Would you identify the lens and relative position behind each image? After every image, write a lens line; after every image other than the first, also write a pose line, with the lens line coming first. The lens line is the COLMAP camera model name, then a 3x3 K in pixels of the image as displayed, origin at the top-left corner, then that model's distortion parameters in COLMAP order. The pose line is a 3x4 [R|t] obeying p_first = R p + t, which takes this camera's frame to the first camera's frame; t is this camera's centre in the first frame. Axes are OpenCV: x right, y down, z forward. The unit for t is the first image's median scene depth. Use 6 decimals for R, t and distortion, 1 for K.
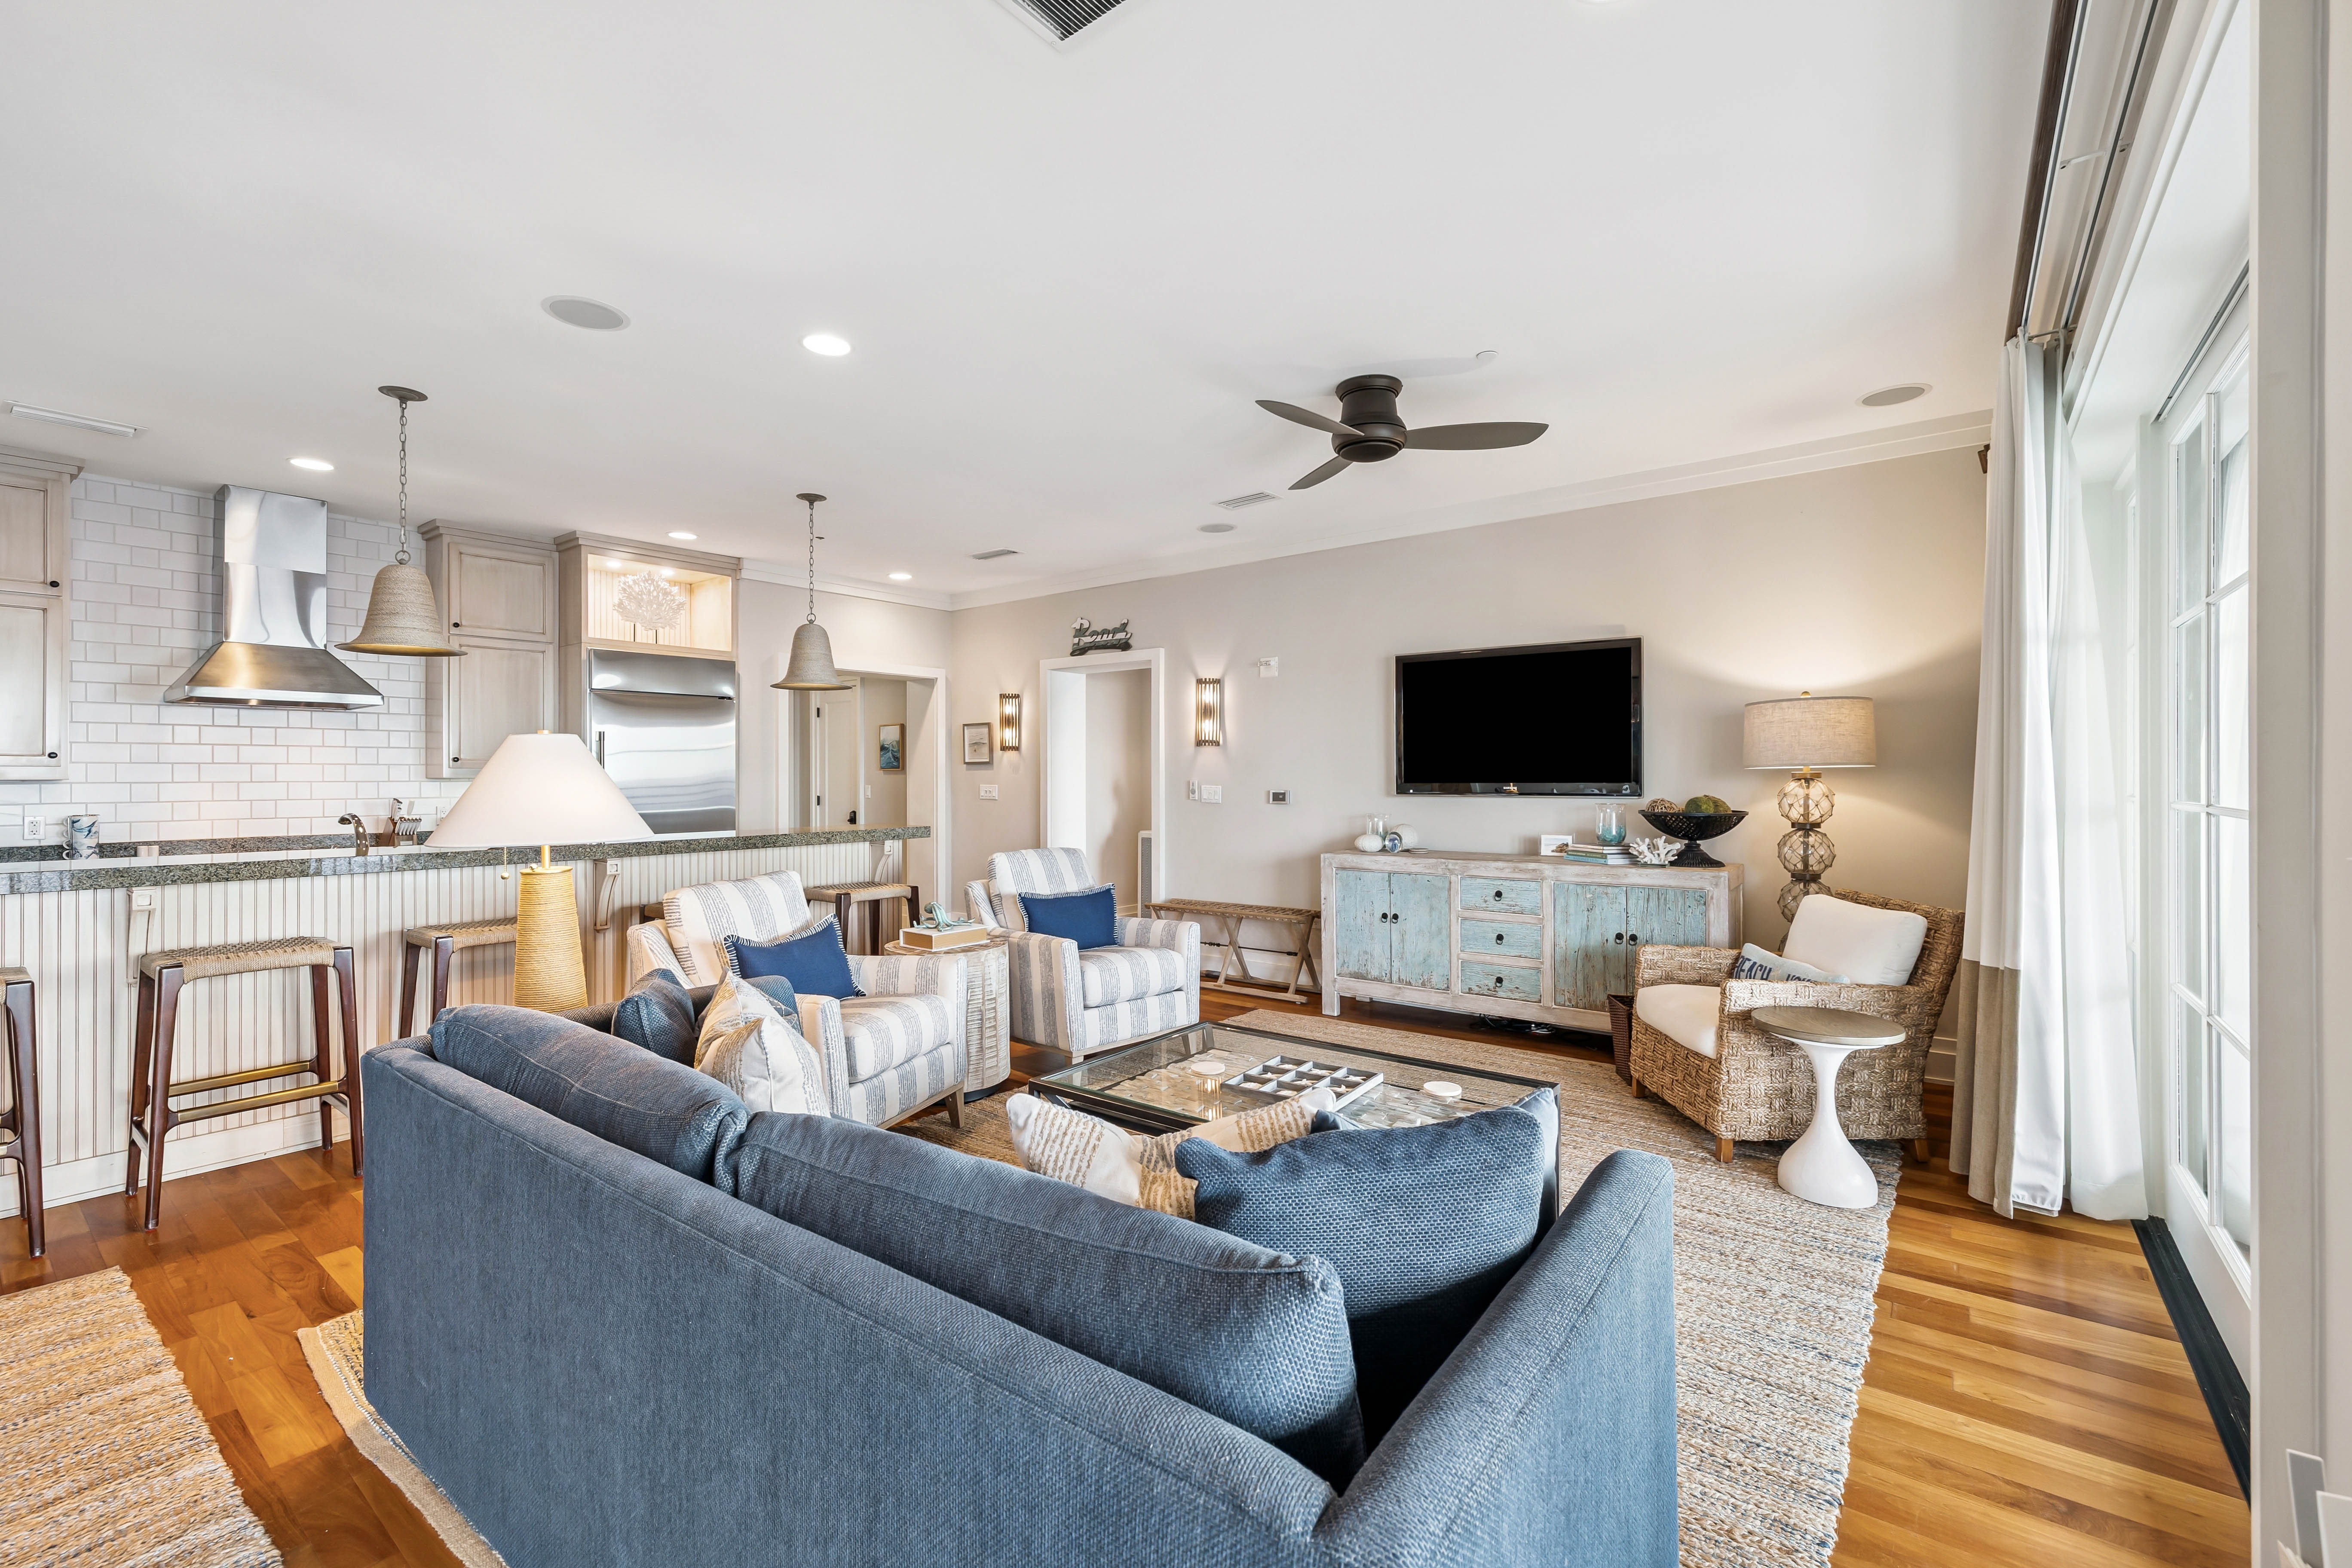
lens RADIAL K [[985.9, 0, 1169.9], [0, 985.9, 771.9], [0, 0, 1]] dist [0.002111, -0.000921]
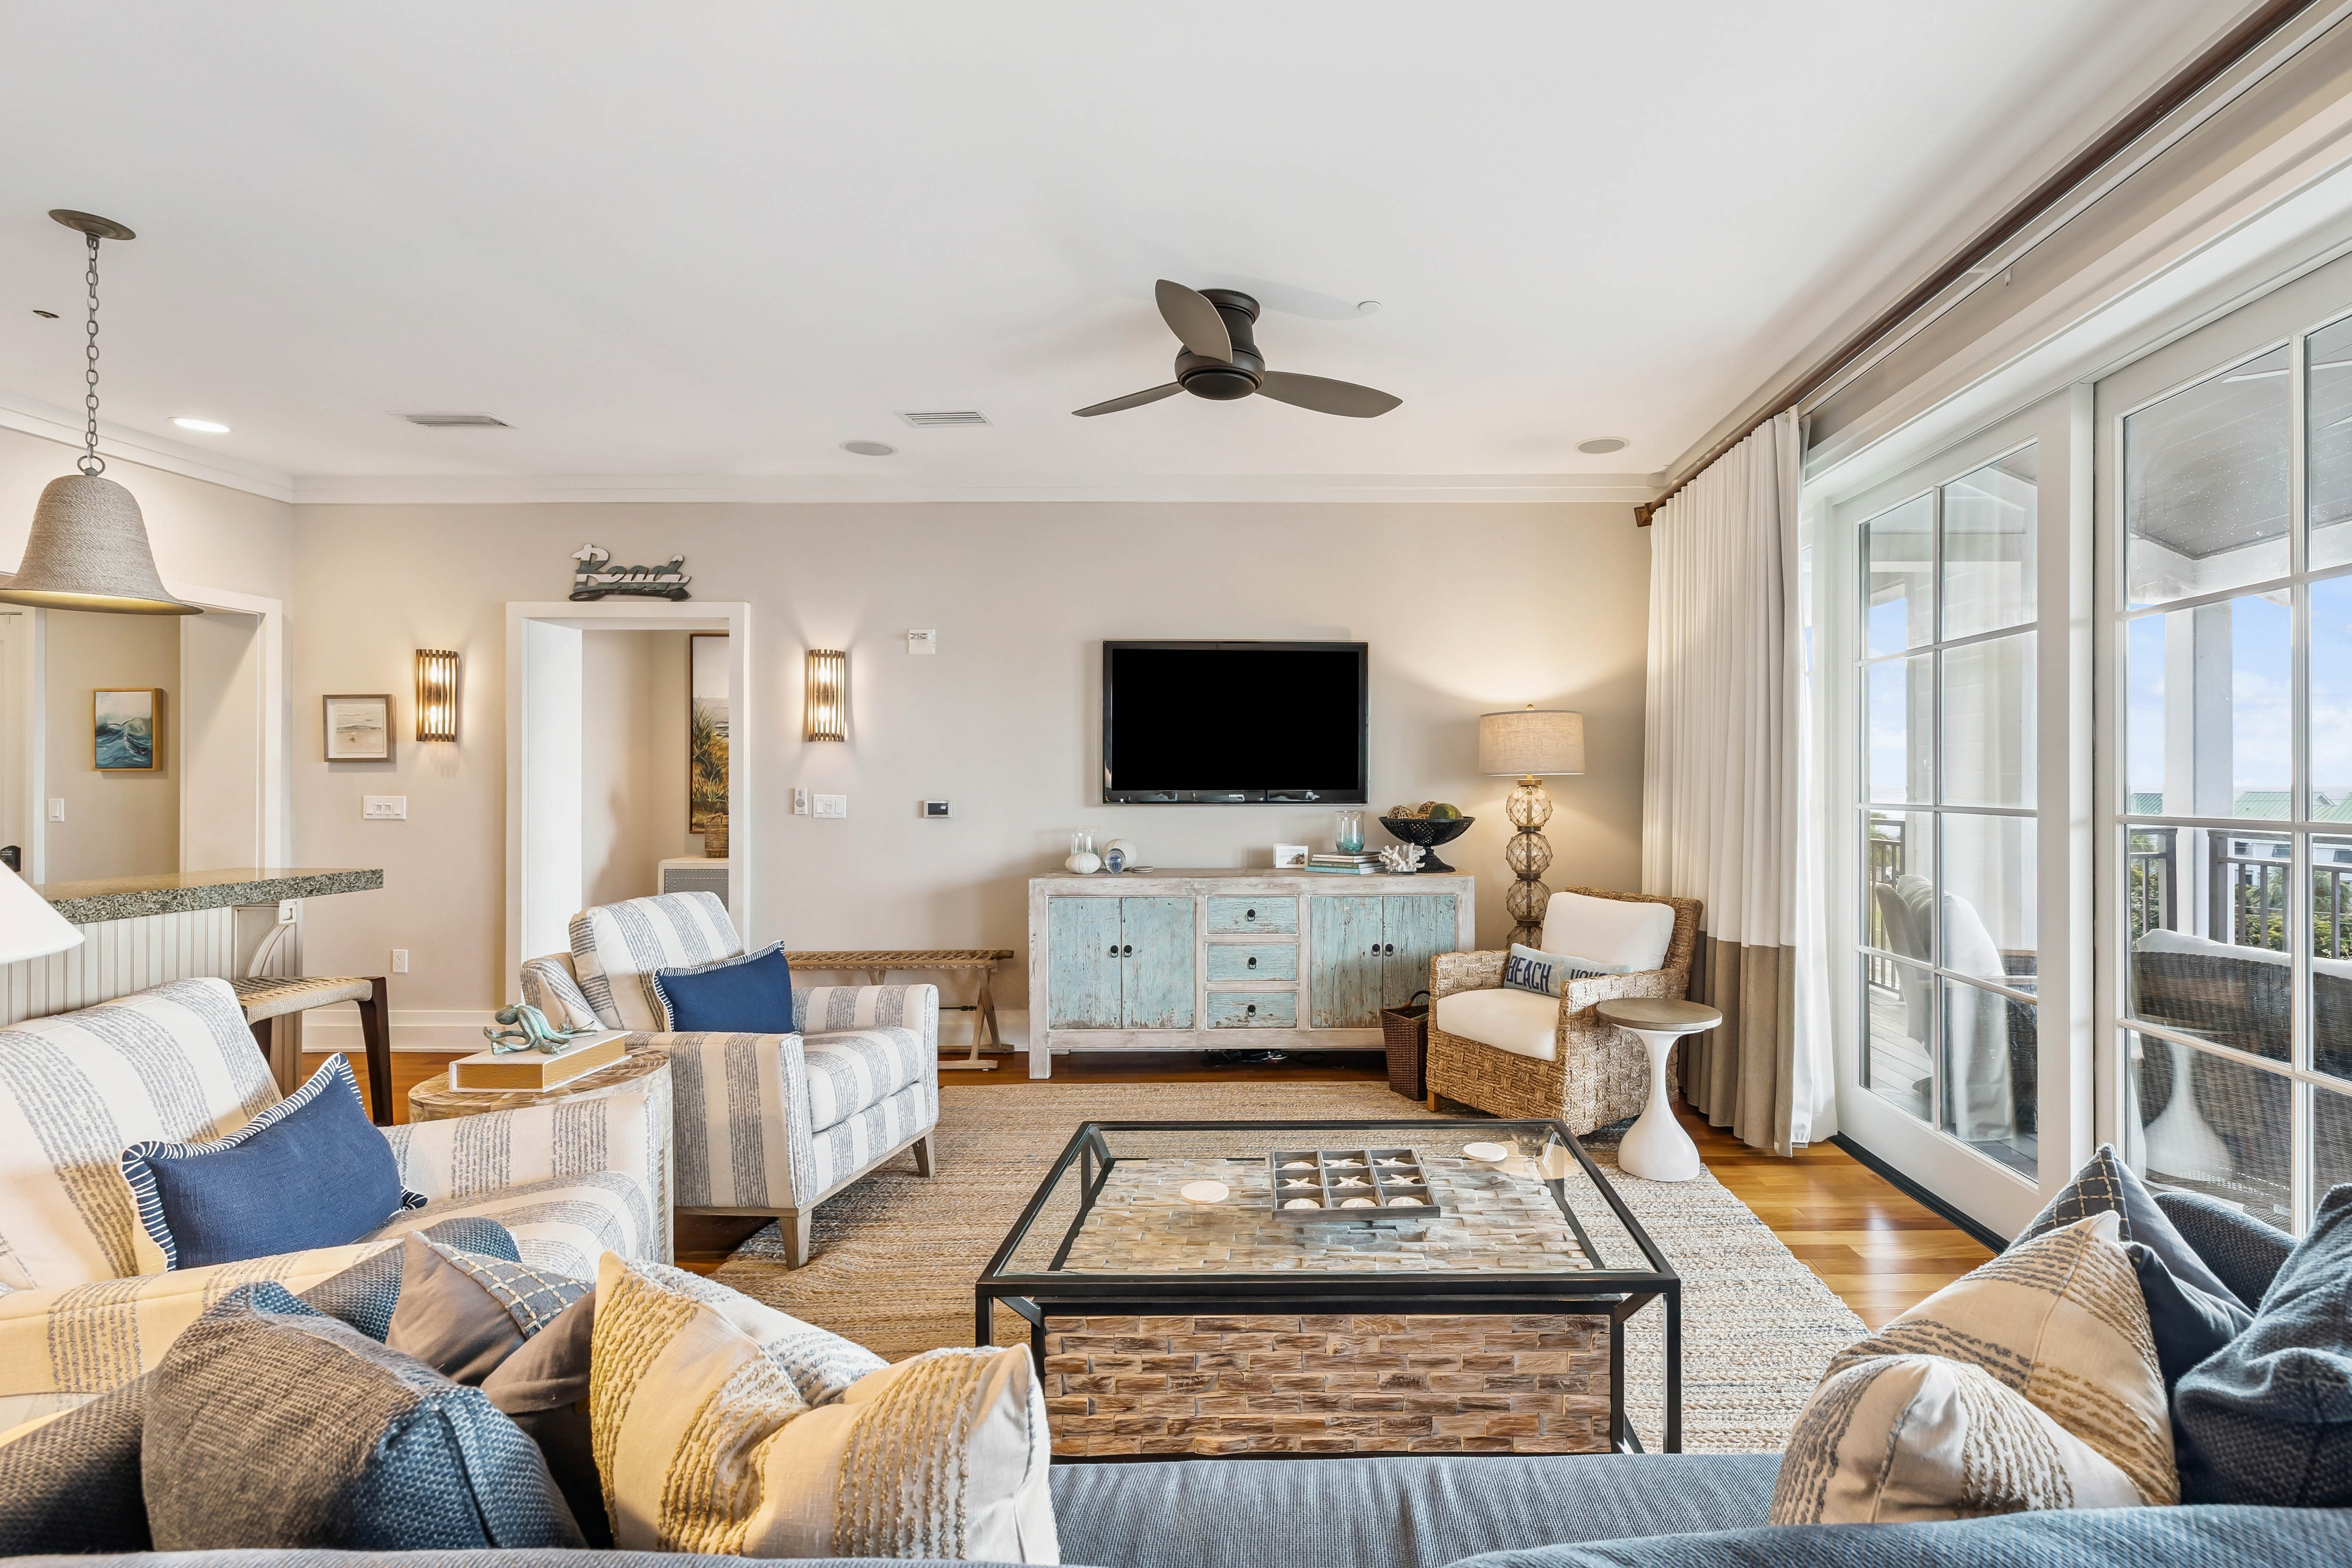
lens RADIAL K [[1048.7, 0, 1308.8], [0, 1048.7, 779.6], [0, 0, 1]] dist [-0.002252, 0.000582]
pose [[0.788063, 0.003291, 0.615586, -0.212720], [-0.003945, 0.999992, -0.000295, 0.001610], [-0.615582, -0.002196, 0.788070, 0.208519]]
